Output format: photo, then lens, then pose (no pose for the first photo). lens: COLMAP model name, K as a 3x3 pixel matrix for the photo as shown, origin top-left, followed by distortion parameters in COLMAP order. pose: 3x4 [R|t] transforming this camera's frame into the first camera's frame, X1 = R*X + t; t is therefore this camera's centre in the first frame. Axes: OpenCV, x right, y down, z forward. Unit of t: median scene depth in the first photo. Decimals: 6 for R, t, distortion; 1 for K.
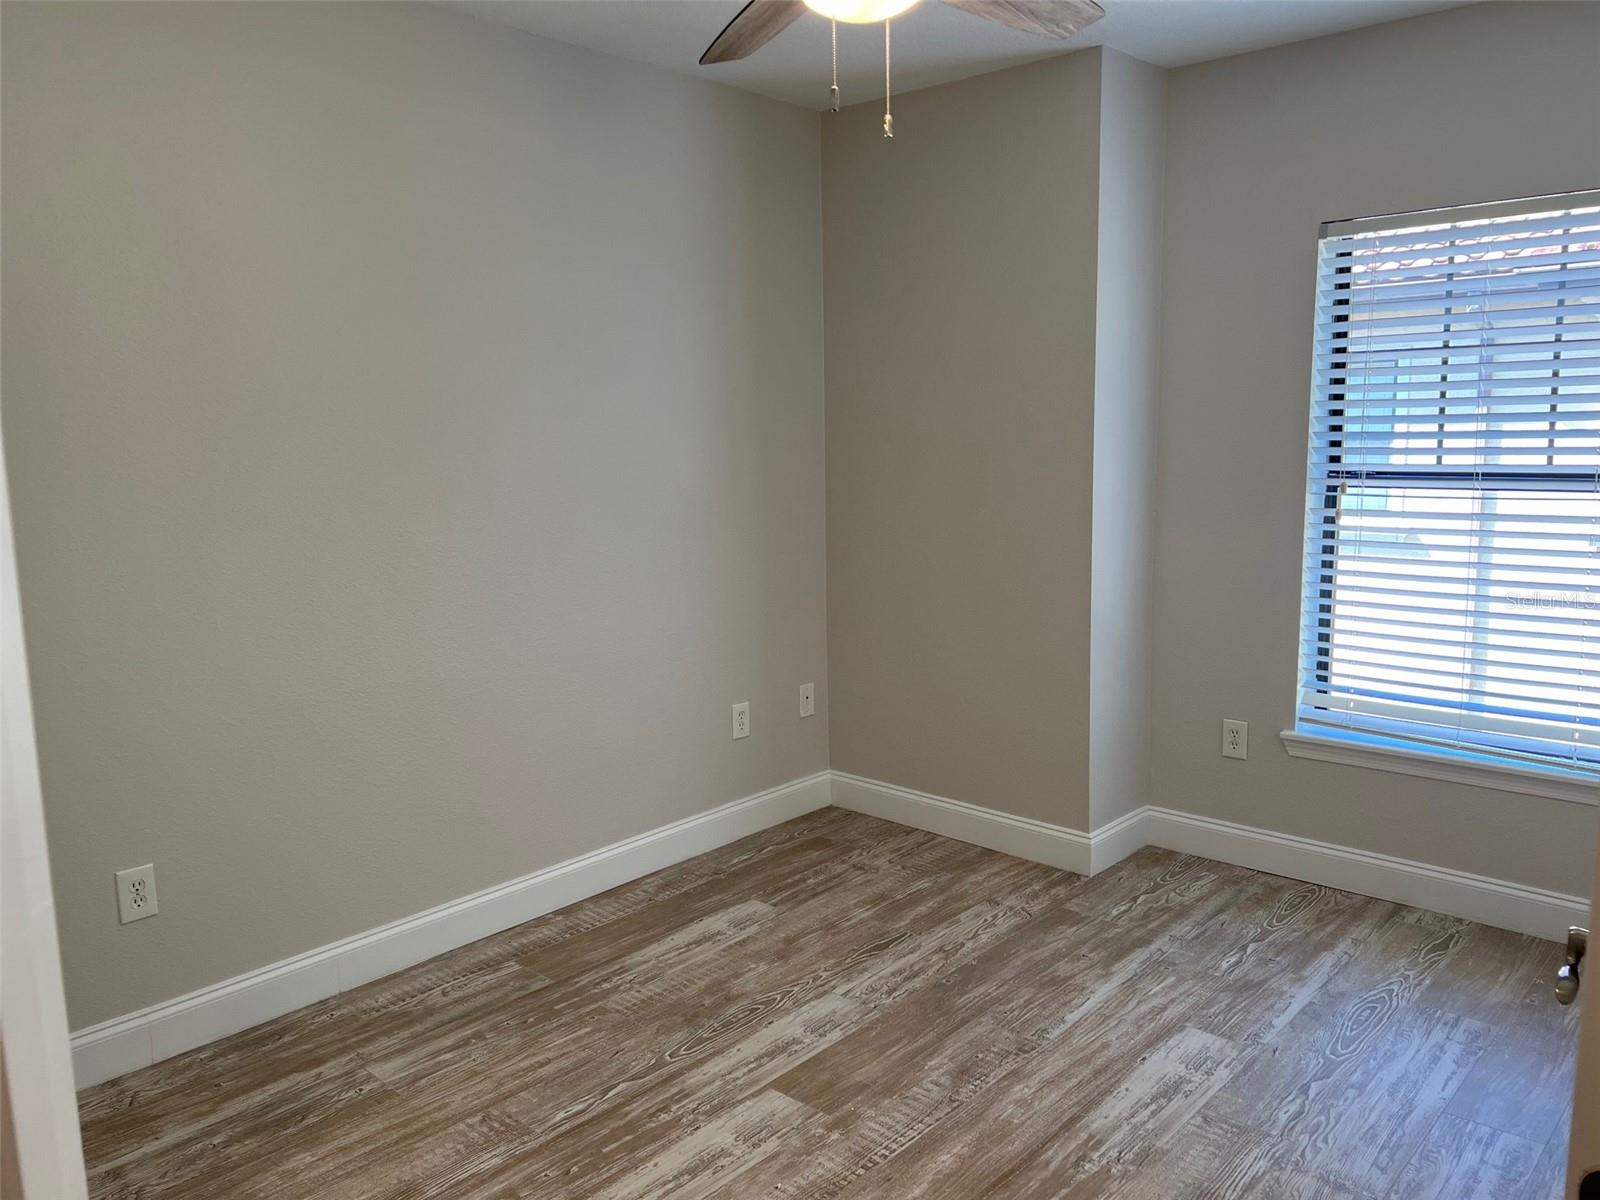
lens RADIAL K [[1217.5, 0, 795.1], [0, 1217.5, 603.8], [0, 0, 1]] dist [0.083597, -0.096192]
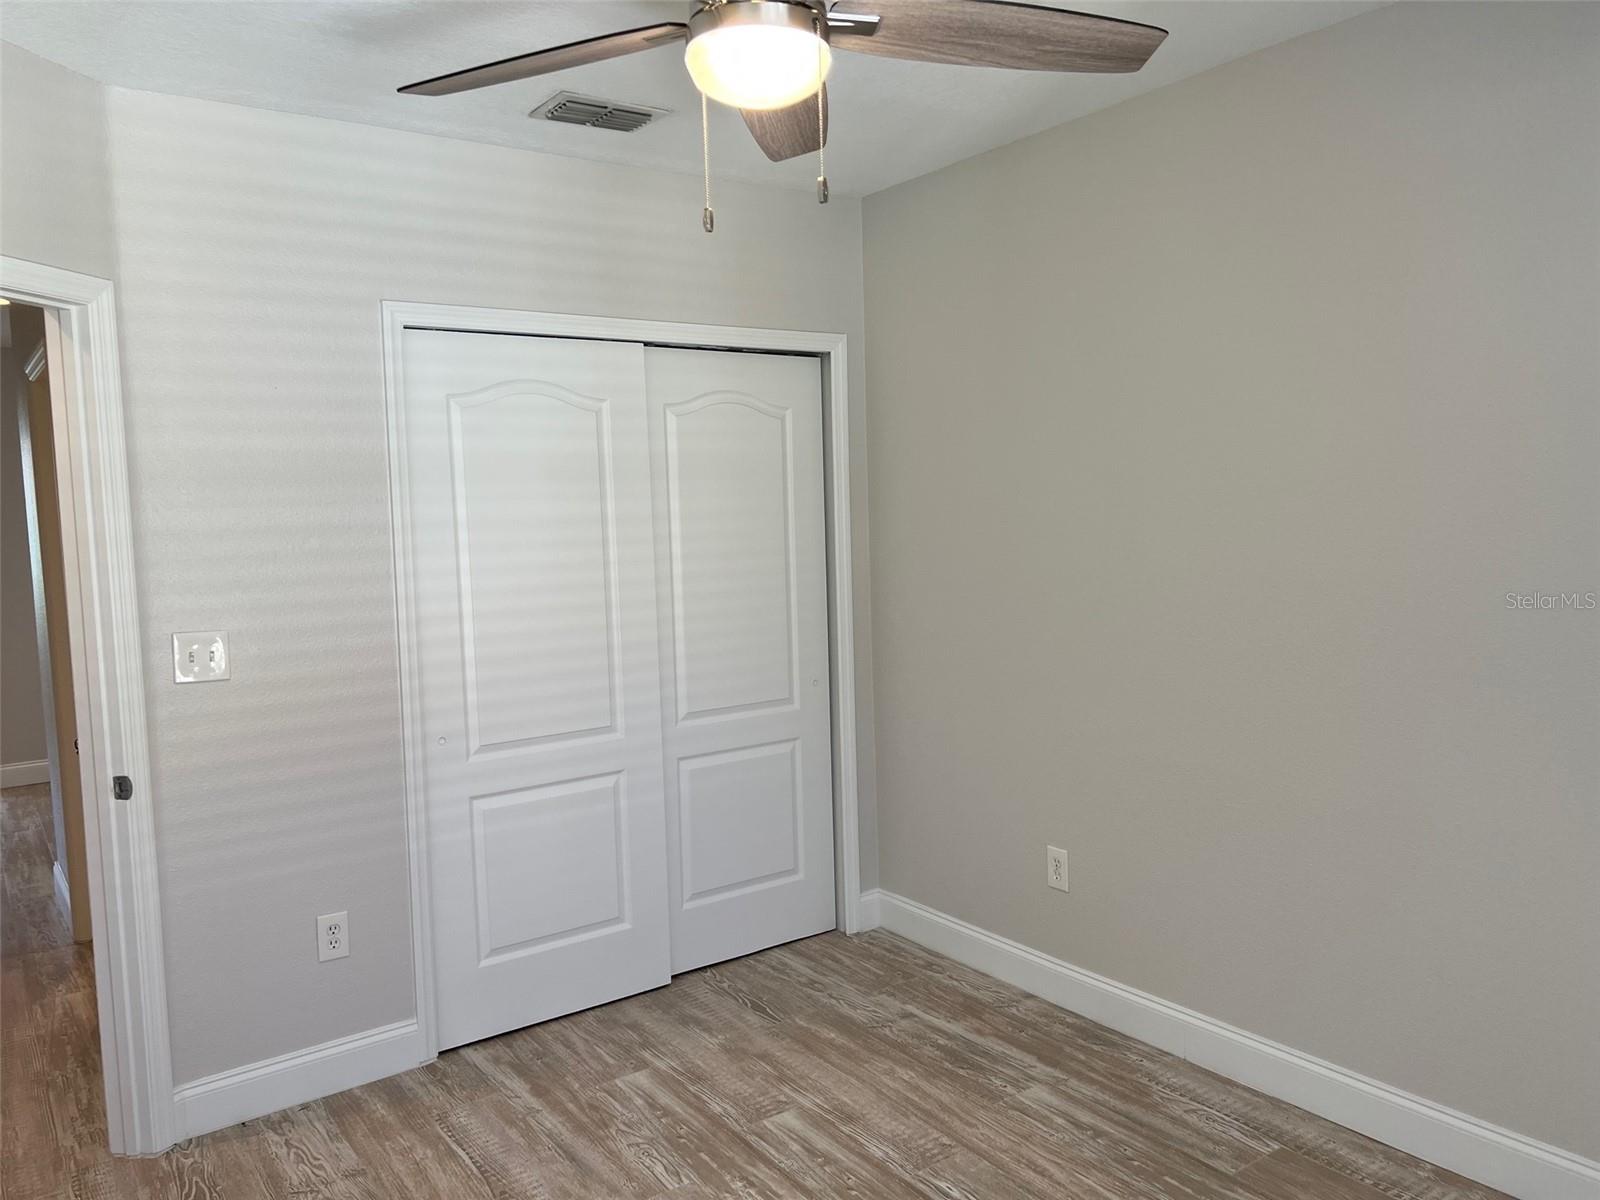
lens RADIAL K [[1217.5, 0, 796.6], [0, 1217.5, 591.9], [0, 0, 1]] dist [0.083597, -0.096192]
pose [[-0.190707, 0.099953, -0.976545, 0.715321], [-0.123337, 0.984480, 0.124851, -0.166970], [0.973868, 0.144254, -0.175419, 0.899241]]
